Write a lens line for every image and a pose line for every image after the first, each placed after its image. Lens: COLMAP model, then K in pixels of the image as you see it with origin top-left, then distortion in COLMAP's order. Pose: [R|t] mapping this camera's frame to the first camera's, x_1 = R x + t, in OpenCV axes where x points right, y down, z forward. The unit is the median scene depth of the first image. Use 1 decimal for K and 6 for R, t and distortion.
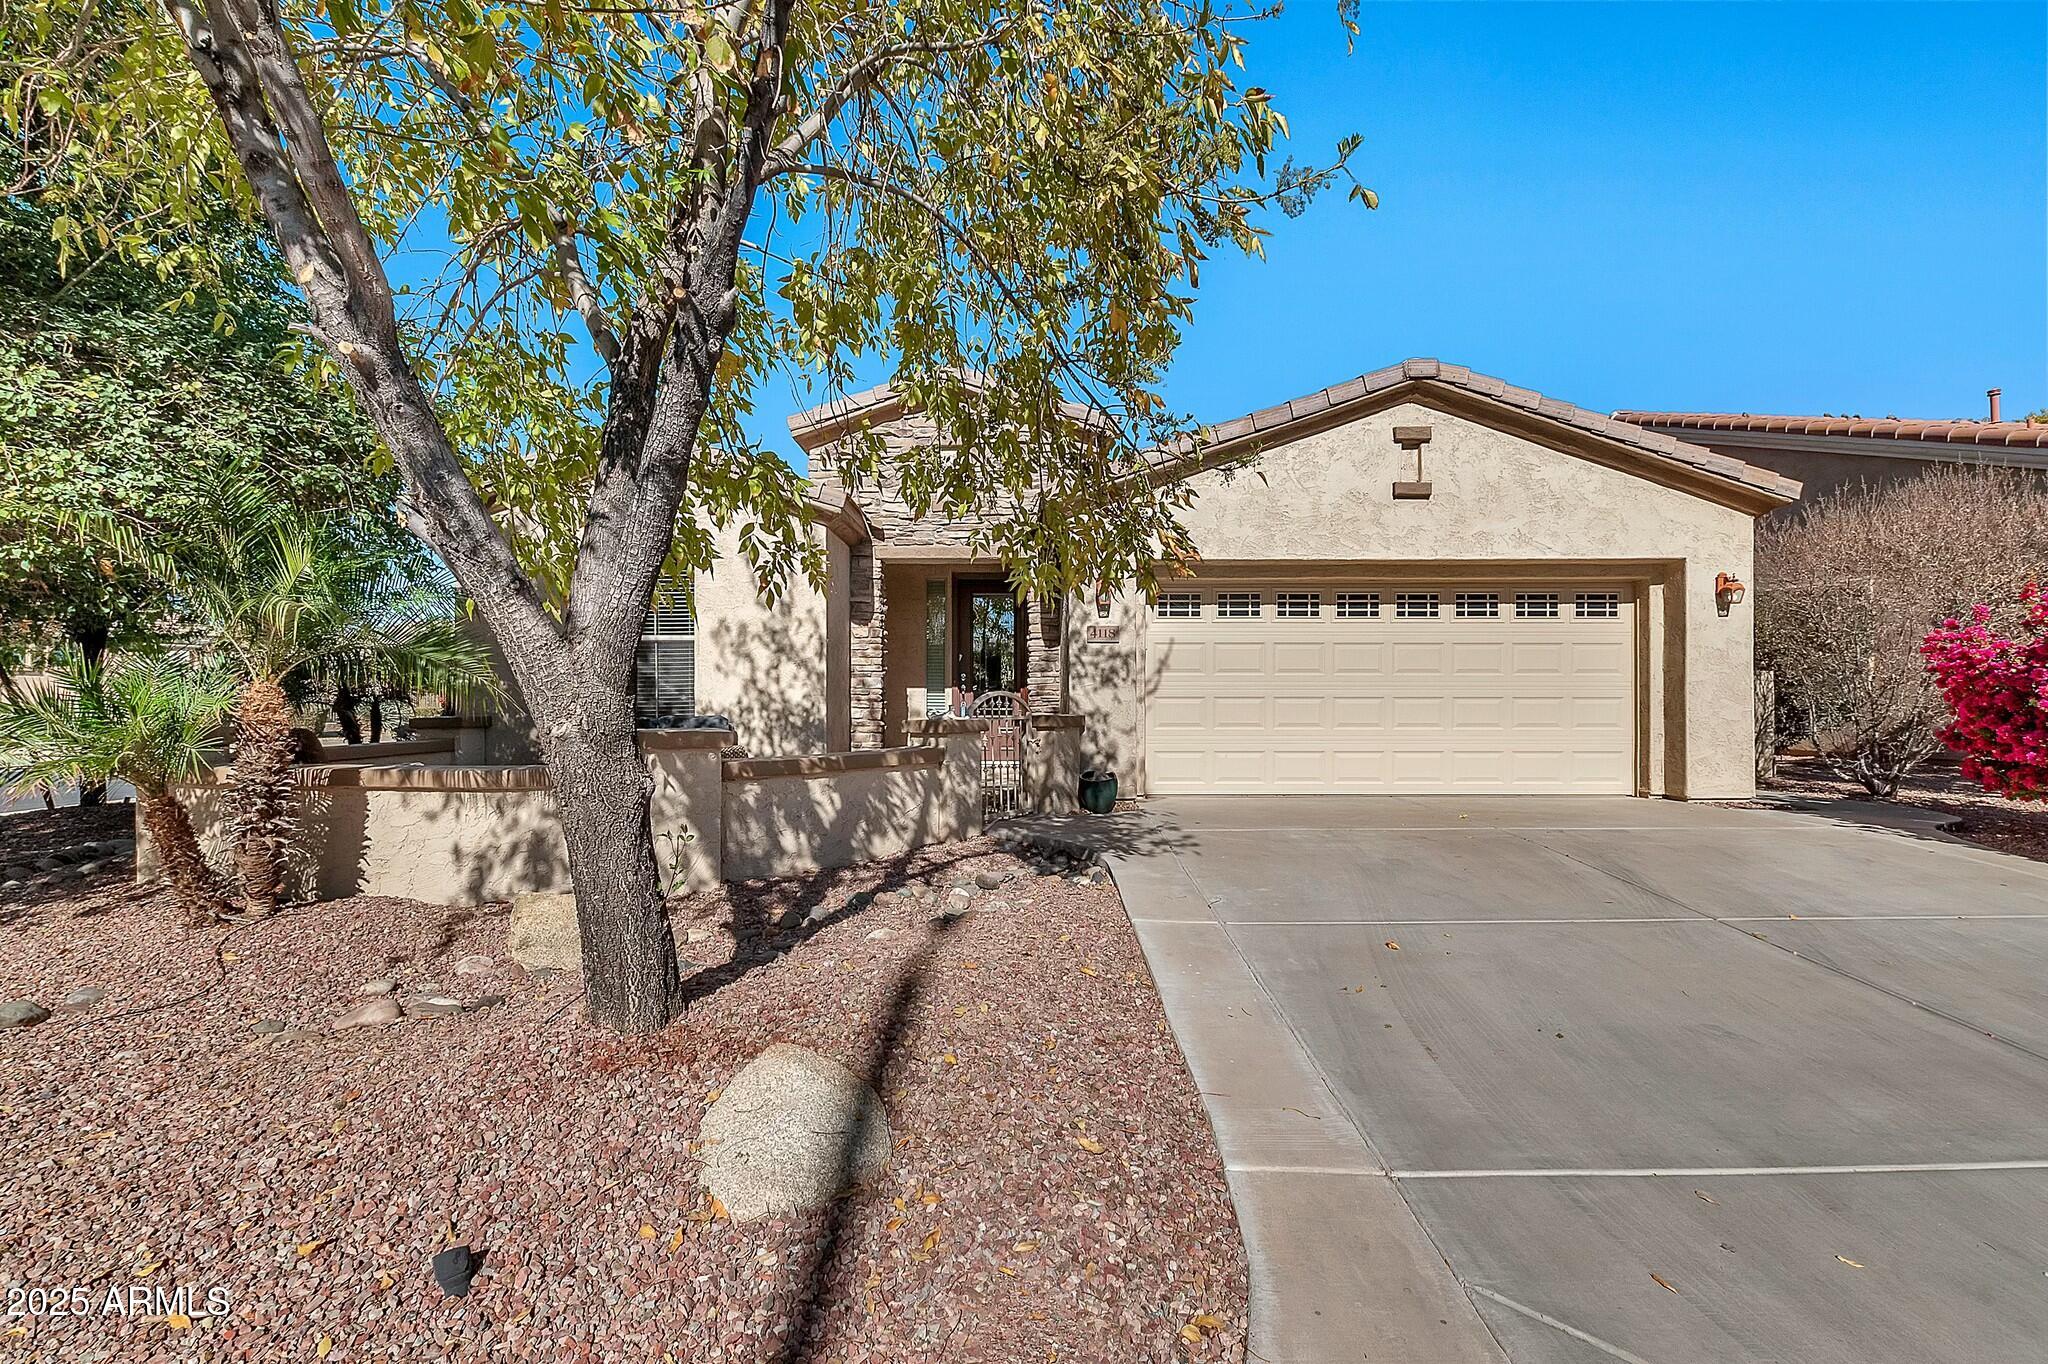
lens RADIAL K [[902.0, 0, 1029.3], [0, 902.0, 678.7], [0, 0, 1]] dist [0.000159, -0.000122]
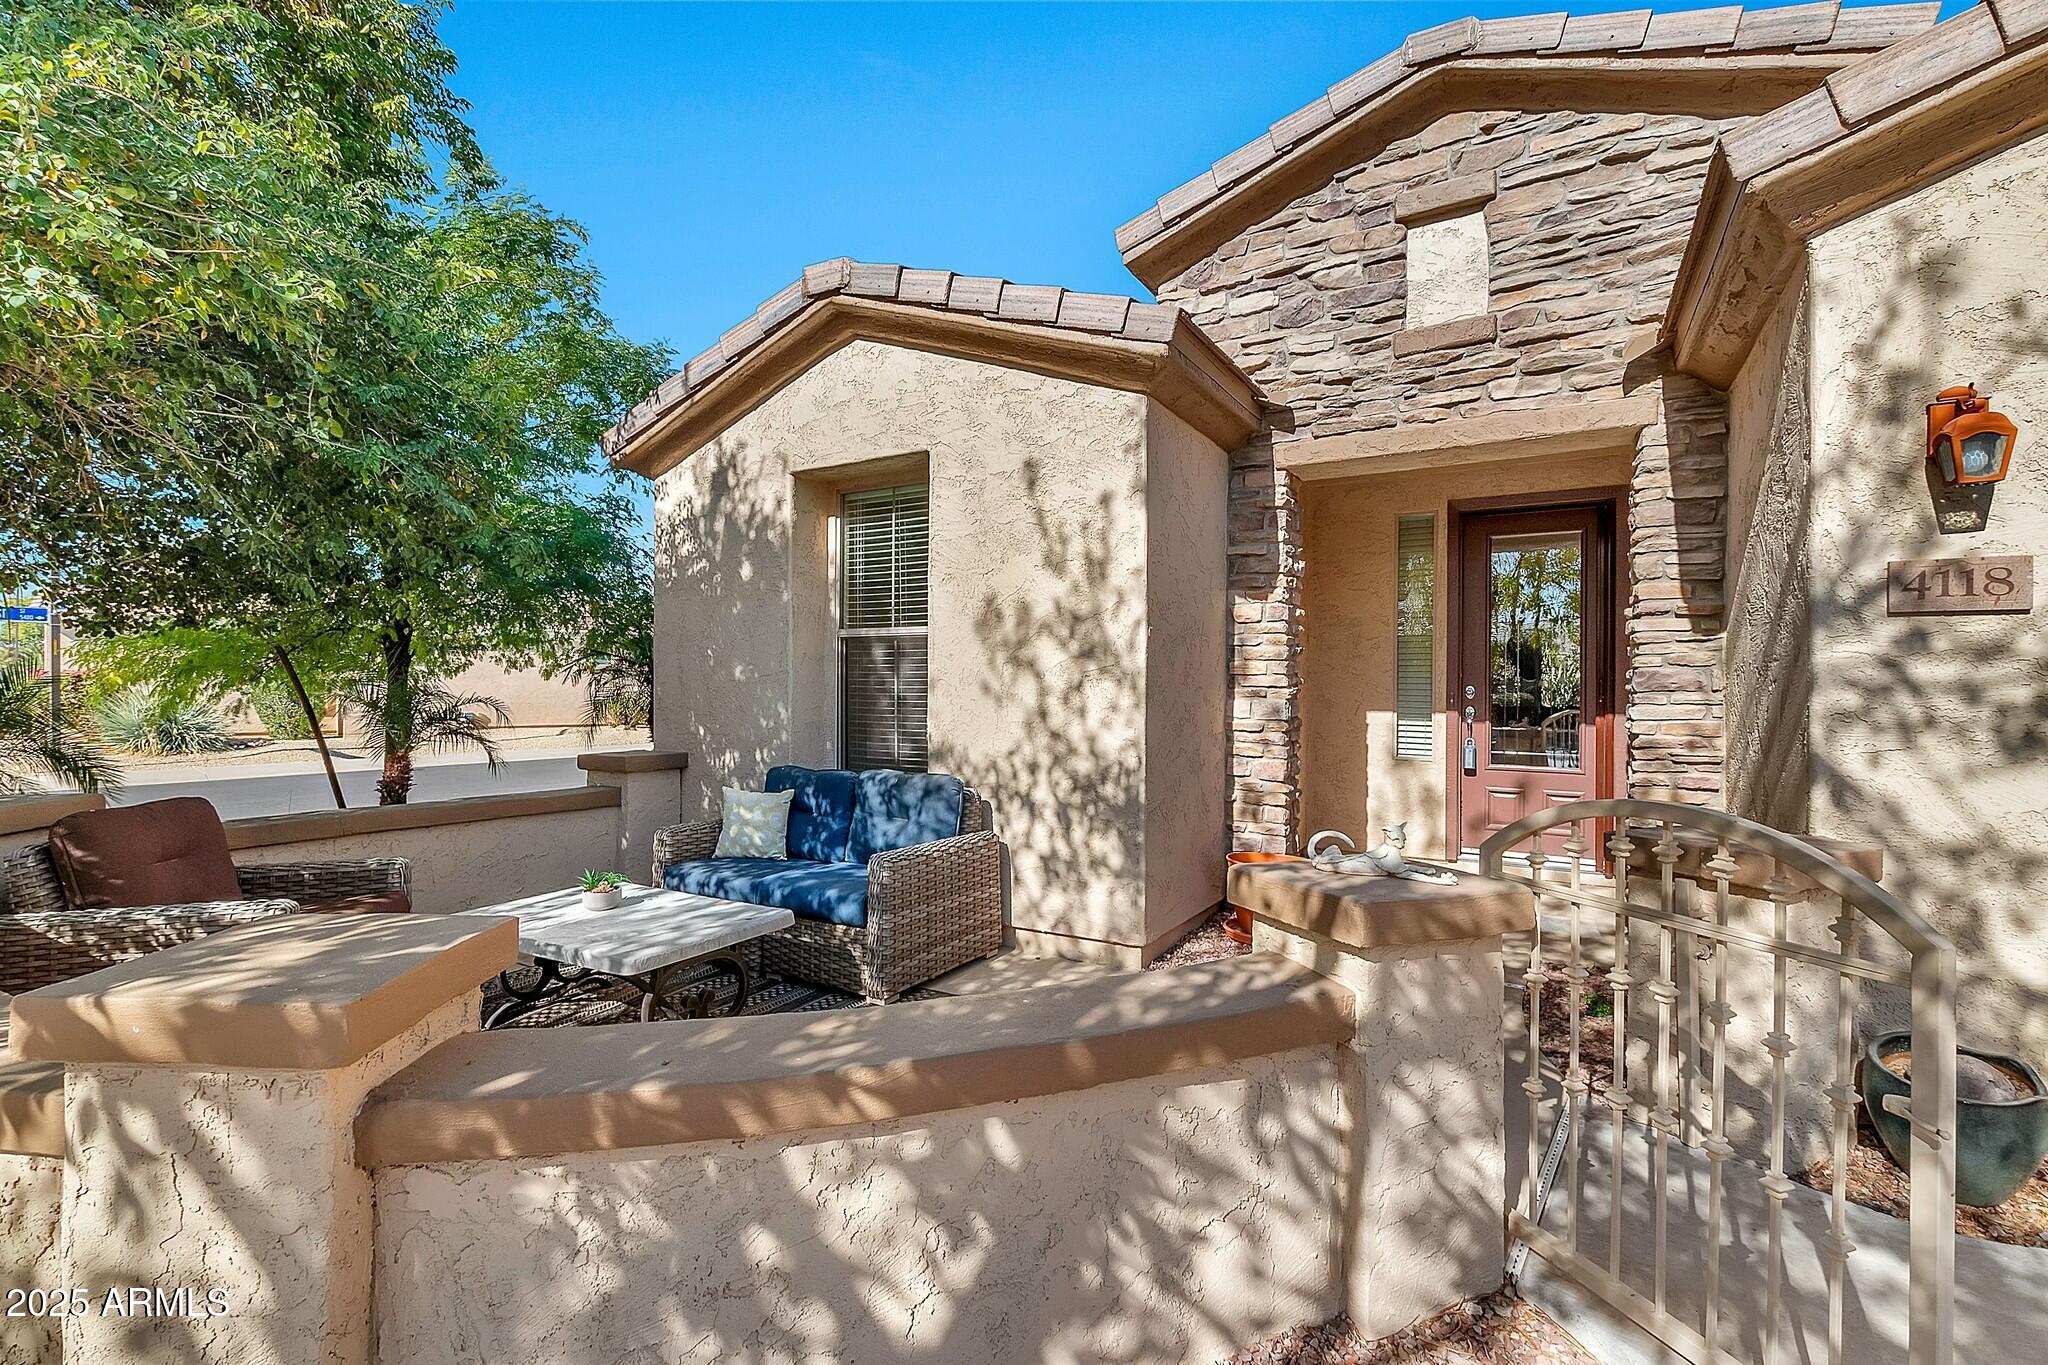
lens RADIAL K [[902.0, 0, 1041.3], [0, 902.0, 678.3], [0, 0, 1]] dist [0.000159, -0.000122]
pose [[0.880759, 0.002060, -0.473561, -0.058191], [0.000950, 0.999981, 0.006116, -0.020869], [0.473564, -0.005837, 0.880740, 0.539871]]
